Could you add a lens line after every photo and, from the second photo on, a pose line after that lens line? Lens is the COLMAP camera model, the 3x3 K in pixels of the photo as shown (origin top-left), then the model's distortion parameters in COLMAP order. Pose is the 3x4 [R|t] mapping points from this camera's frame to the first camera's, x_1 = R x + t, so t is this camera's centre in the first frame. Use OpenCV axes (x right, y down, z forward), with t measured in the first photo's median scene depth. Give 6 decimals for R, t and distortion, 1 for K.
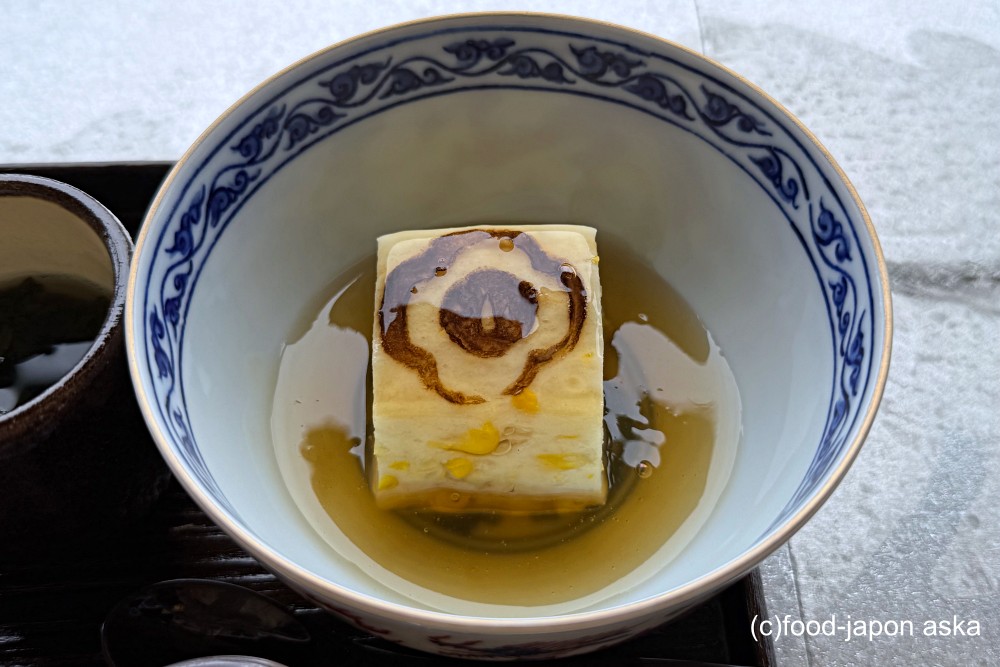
lens RADIAL K [[947.3, 0, 498.5], [0, 947.3, 405.8], [0, 0, 1]] dist [-0.143556, -0.012224]
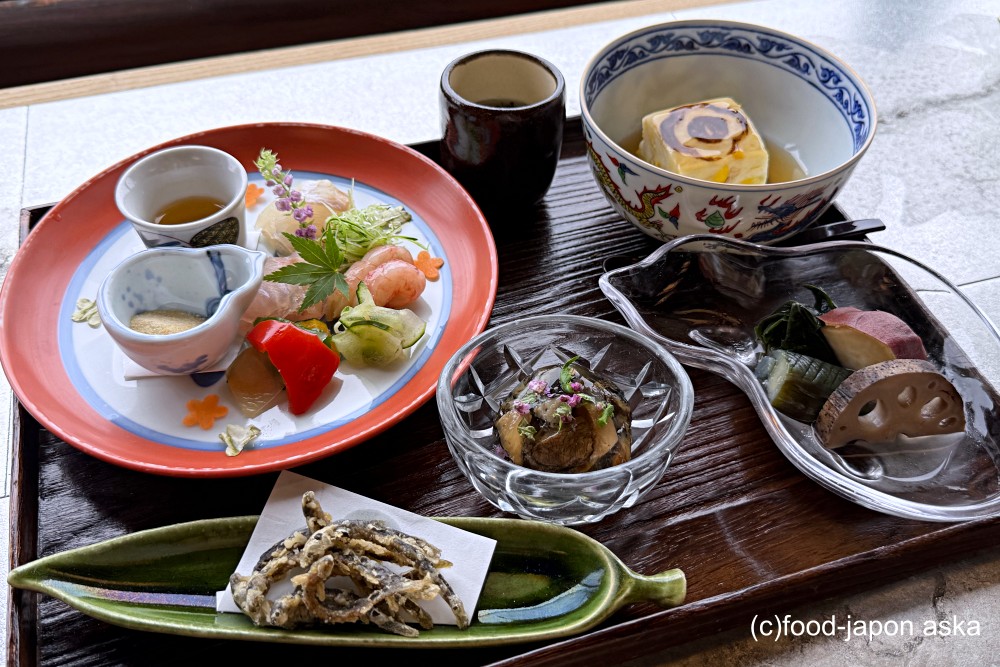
lens RADIAL K [[938.1, 0, 500.0], [0, 938.1, 333.5], [0, 0, 1]] dist [0.158396, -0.389707]
pose [[0.959834, -0.189694, 0.206724, -1.094928], [0.229468, 0.954717, -0.189369, 0.717818], [-0.161441, 0.229199, 0.959898, -1.119833]]
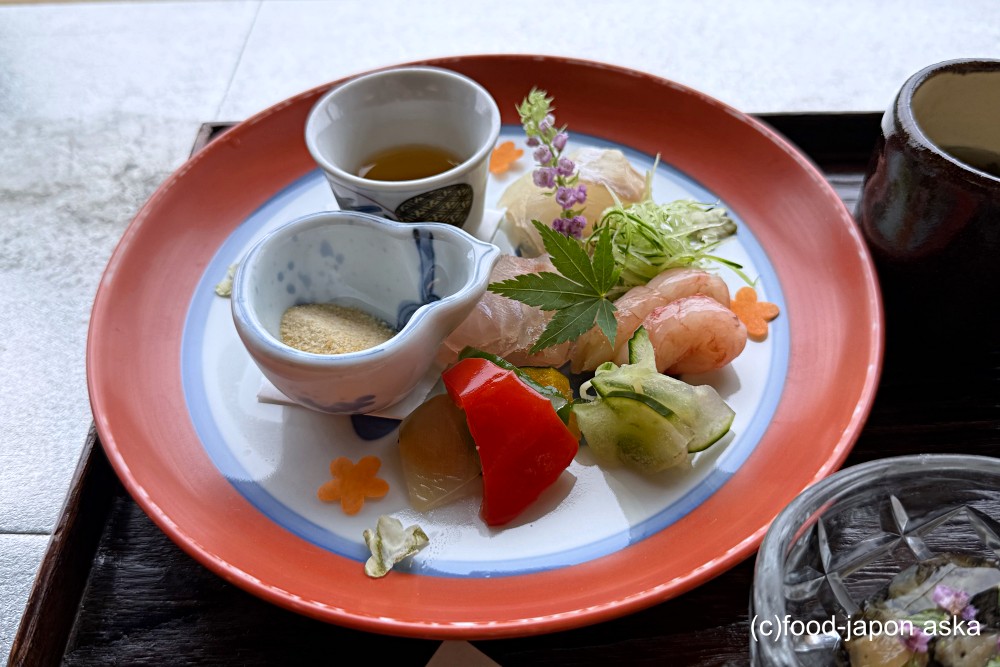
lens RADIAL K [[938.1, 0, 500.0], [0, 938.1, 333.5], [0, 0, 1]] dist [0.158396, -0.389707]
pose [[0.998873, 0.015073, -0.045004, -1.065996], [-0.024120, 0.977862, -0.207858, 0.417029], [0.040875, 0.208709, 0.977123, -0.310408]]
